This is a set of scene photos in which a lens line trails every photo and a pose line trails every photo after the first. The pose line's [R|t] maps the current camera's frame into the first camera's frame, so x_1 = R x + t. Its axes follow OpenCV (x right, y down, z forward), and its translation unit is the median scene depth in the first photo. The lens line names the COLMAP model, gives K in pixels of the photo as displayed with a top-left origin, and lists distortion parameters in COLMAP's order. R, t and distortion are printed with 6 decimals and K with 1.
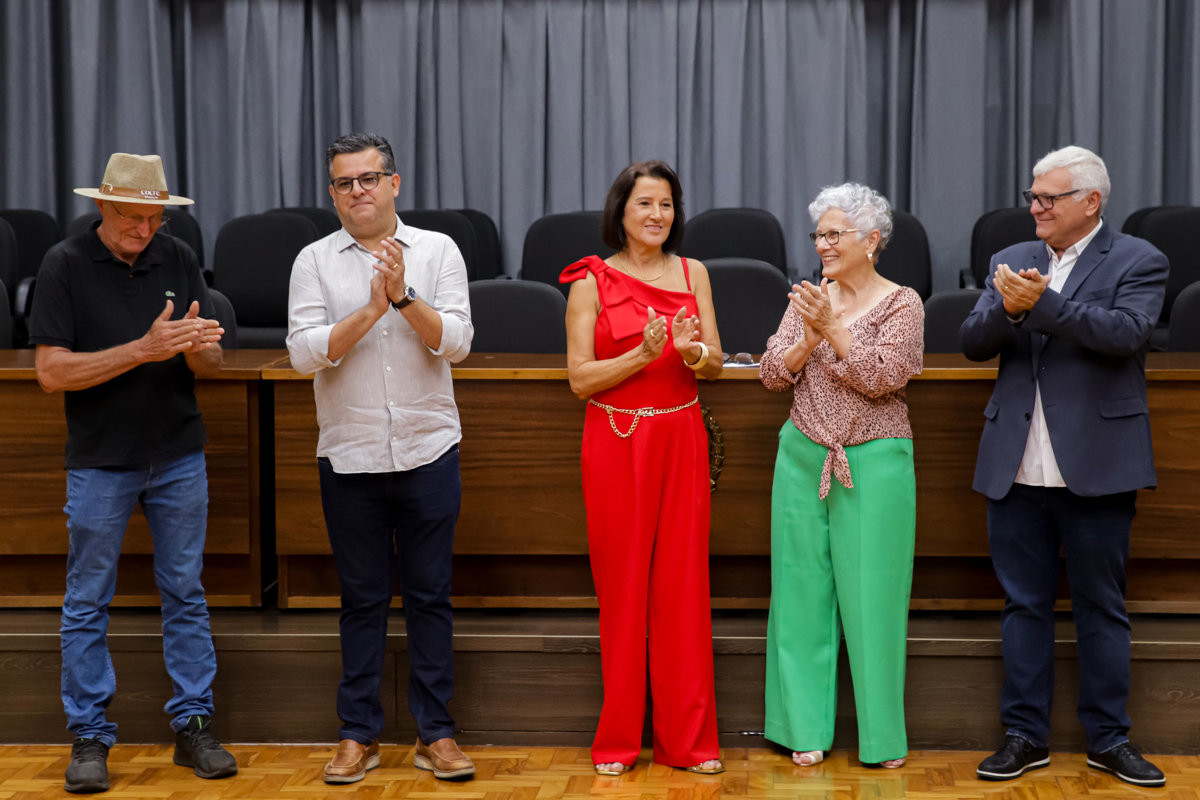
lens RADIAL K [[2418.8, 0, 640.9], [0, 2418.8, 386.8], [0, 0, 1]] dist [0.272001, 0.000000]
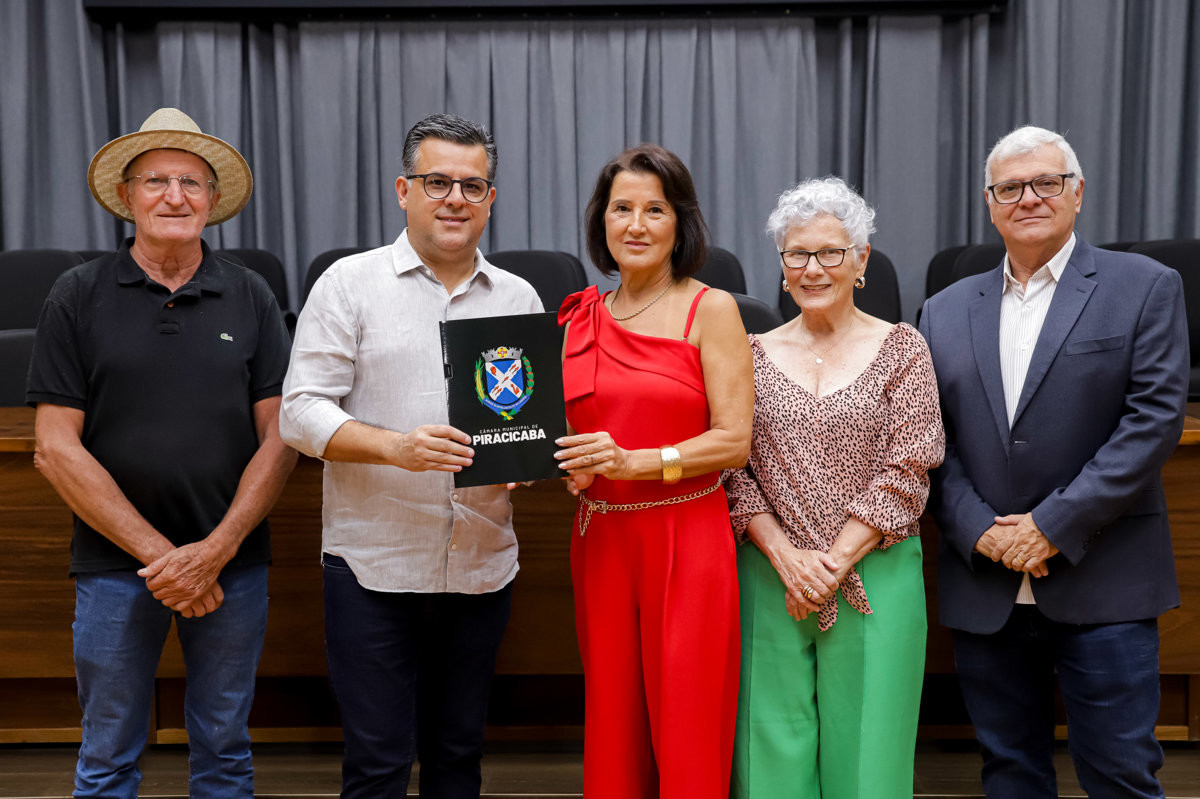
lens RADIAL K [[1736.0, 0, 611.3], [0, 1736.0, 429.2], [0, 0, 1]] dist [0.174704, 0.000000]
pose [[0.999696, -0.007695, 0.023419, -0.008447], [0.007193, 0.999744, 0.021455, -0.016396], [-0.023578, -0.021280, 0.999496, 0.312303]]
